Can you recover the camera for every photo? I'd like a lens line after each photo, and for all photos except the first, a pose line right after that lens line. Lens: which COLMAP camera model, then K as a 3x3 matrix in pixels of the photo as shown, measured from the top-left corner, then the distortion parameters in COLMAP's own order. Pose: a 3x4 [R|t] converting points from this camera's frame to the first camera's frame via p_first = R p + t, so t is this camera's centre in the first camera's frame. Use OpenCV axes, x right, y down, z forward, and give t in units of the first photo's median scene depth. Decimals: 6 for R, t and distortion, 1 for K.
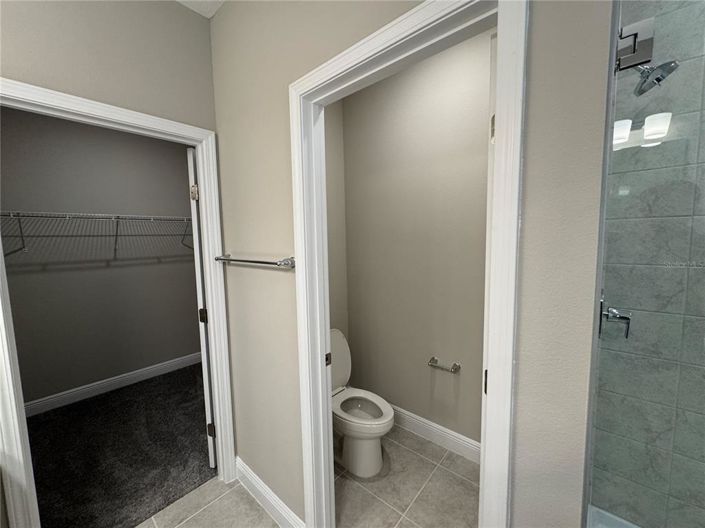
lens RADIAL K [[284.2, 0, 348.4], [0, 284.2, 261.8], [0, 0, 1]] dist [0.002395, 0.000491]
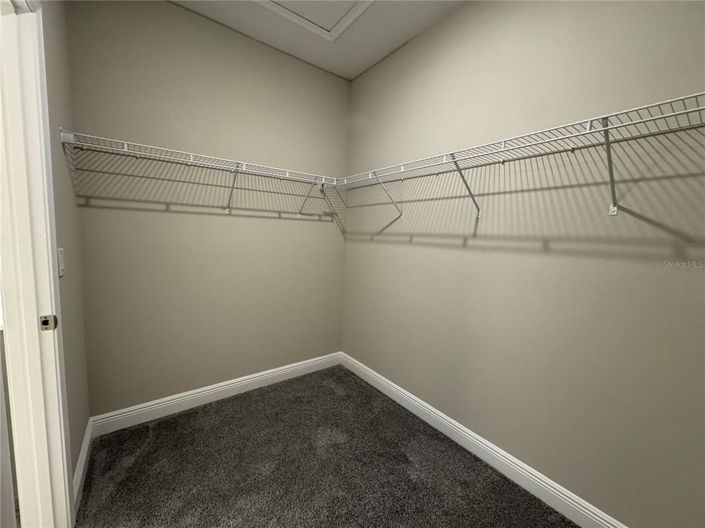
lens RADIAL K [[284.2, 0, 348.4], [0, 284.2, 261.8], [0, 0, 1]] dist [0.002395, 0.000491]
pose [[-0.209659, 0.129740, -0.969129, -0.185730], [-0.091352, 0.984223, 0.151524, -0.021583], [0.973498, 0.120300, -0.194499, 0.886080]]
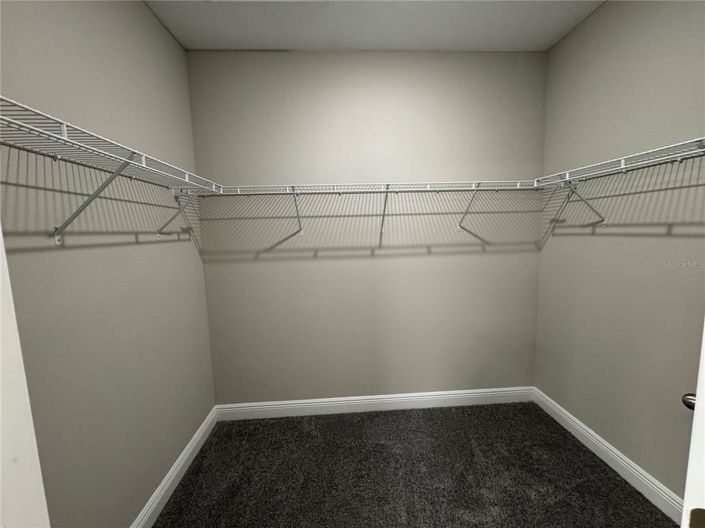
lens RADIAL K [[284.2, 0, 348.4], [0, 284.2, 261.8], [0, 0, 1]] dist [0.002395, 0.000491]
pose [[0.705096, 0.097498, -0.702377, -0.352452], [-0.048193, 0.994801, 0.089710, -0.033244], [0.707472, -0.029404, 0.706129, 0.415850]]
